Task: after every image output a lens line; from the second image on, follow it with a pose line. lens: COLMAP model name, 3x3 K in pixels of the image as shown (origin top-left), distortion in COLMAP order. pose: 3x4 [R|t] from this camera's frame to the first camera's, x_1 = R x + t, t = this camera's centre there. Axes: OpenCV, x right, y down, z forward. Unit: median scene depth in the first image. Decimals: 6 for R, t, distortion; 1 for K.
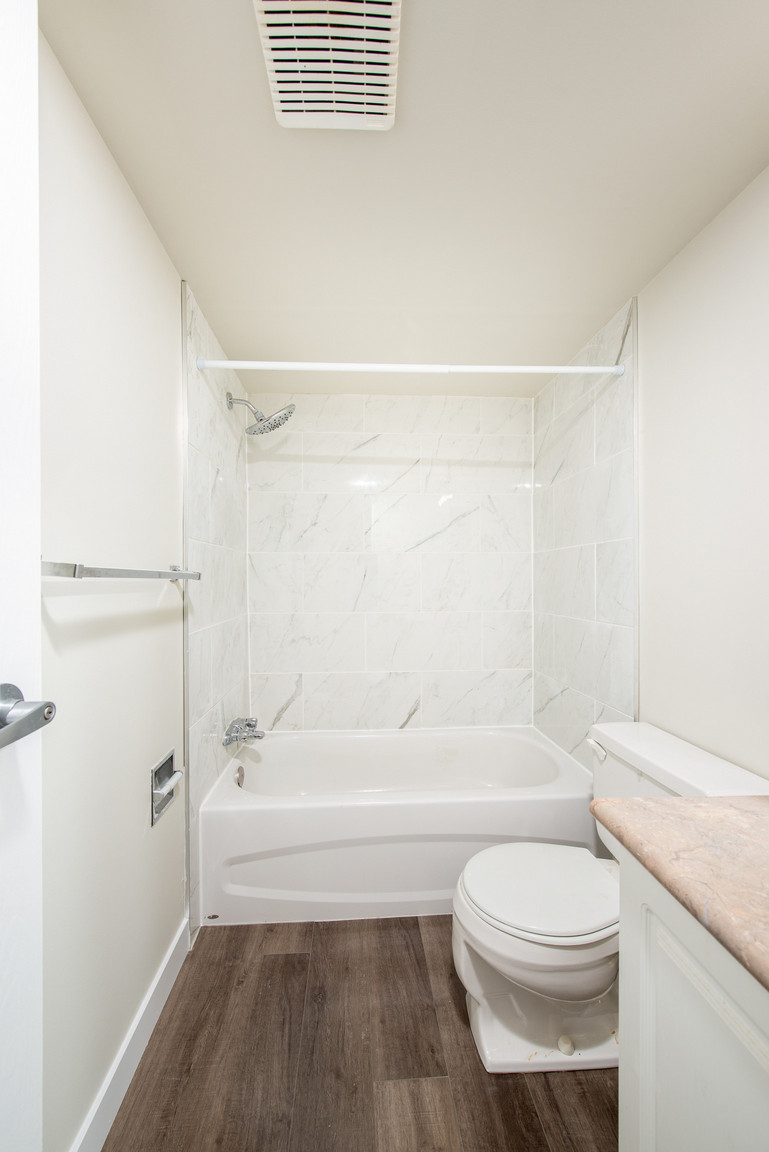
lens RADIAL K [[454.8, 0, 375.3], [0, 454.8, 583.0], [0, 0, 1]] dist [0.008233, -0.002884]
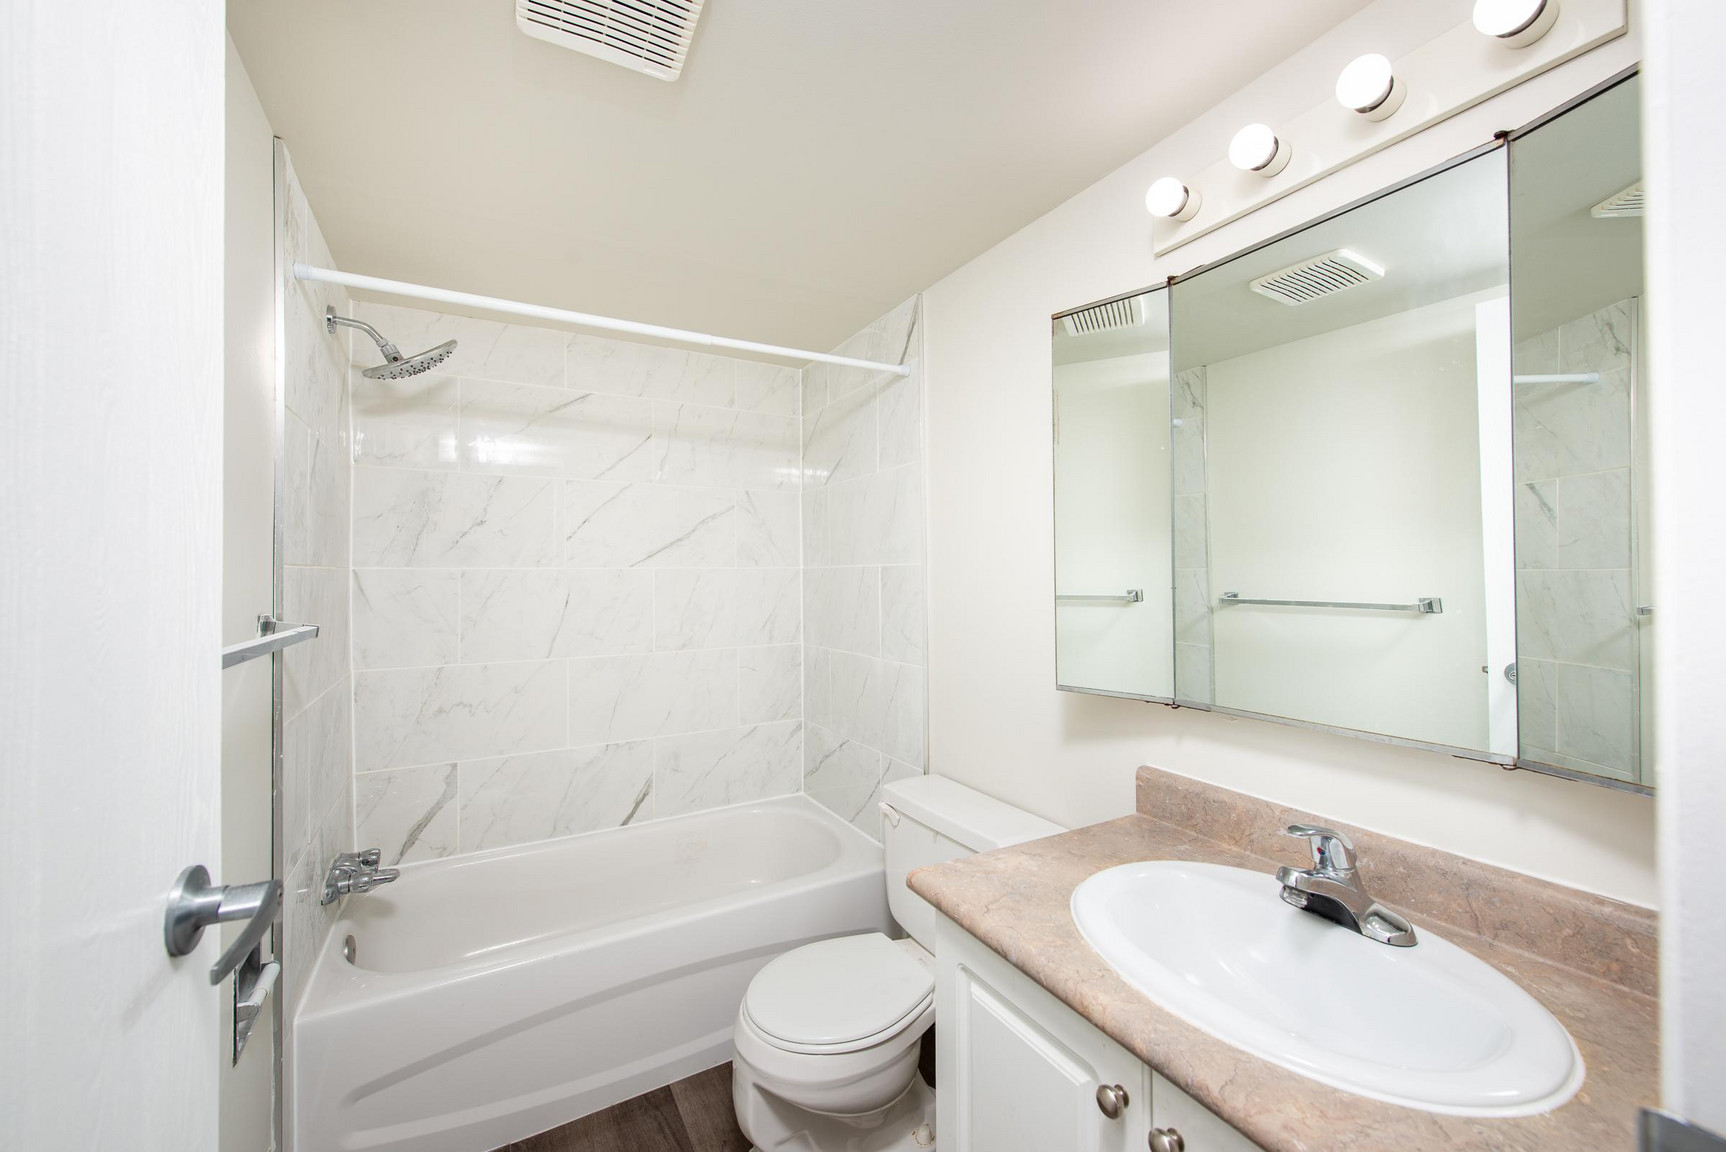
lens RADIAL K [[680.5, 0, 857.4], [0, 680.5, 567.1], [0, 0, 1]] dist [0.001926, -0.003087]
pose [[0.896990, 0.001607, 0.442048, -0.115819], [0.008118, 0.999765, -0.020109, -0.063341], [-0.441977, 0.021626, 0.896766, -0.113830]]
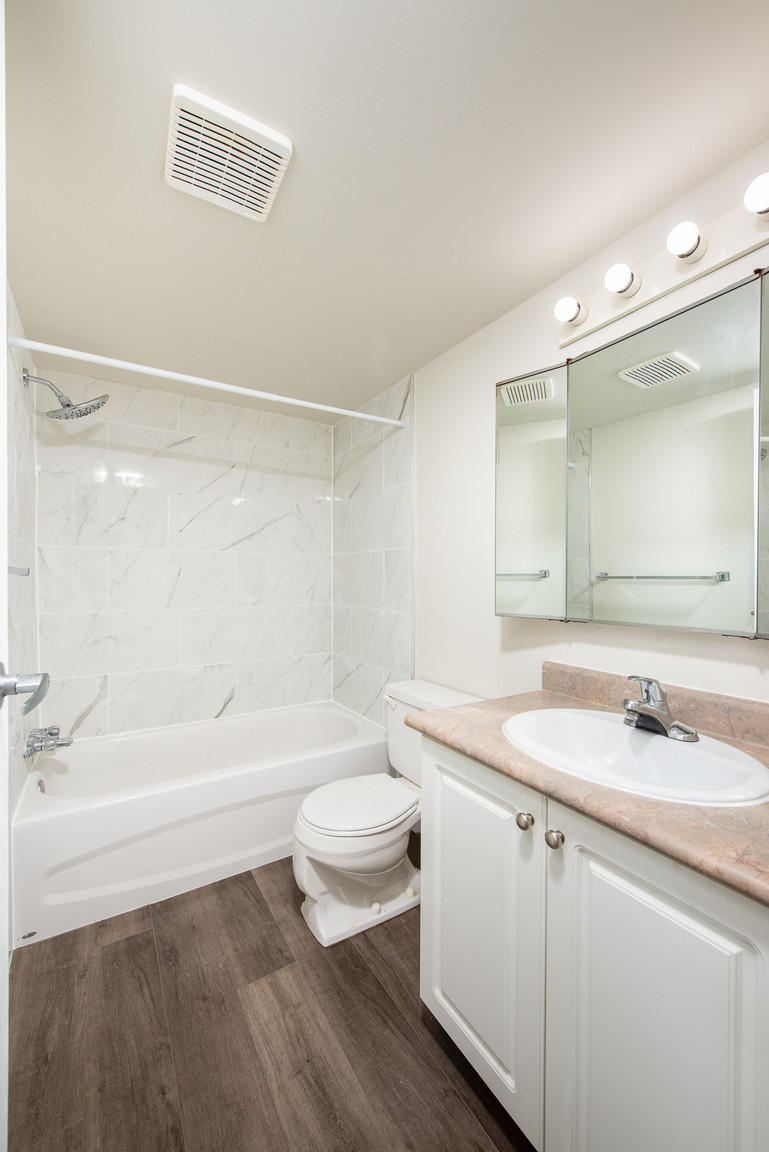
lens RADIAL K [[454.2, 0, 383.7], [0, 454.2, 583.2], [0, 0, 1]] dist [0.001926, -0.003087]
pose [[0.875964, -0.000533, 0.482376, -0.160318], [-0.001081, 0.999995, 0.003067, 0.004927], [-0.482375, -0.003208, 0.875959, -0.156726]]
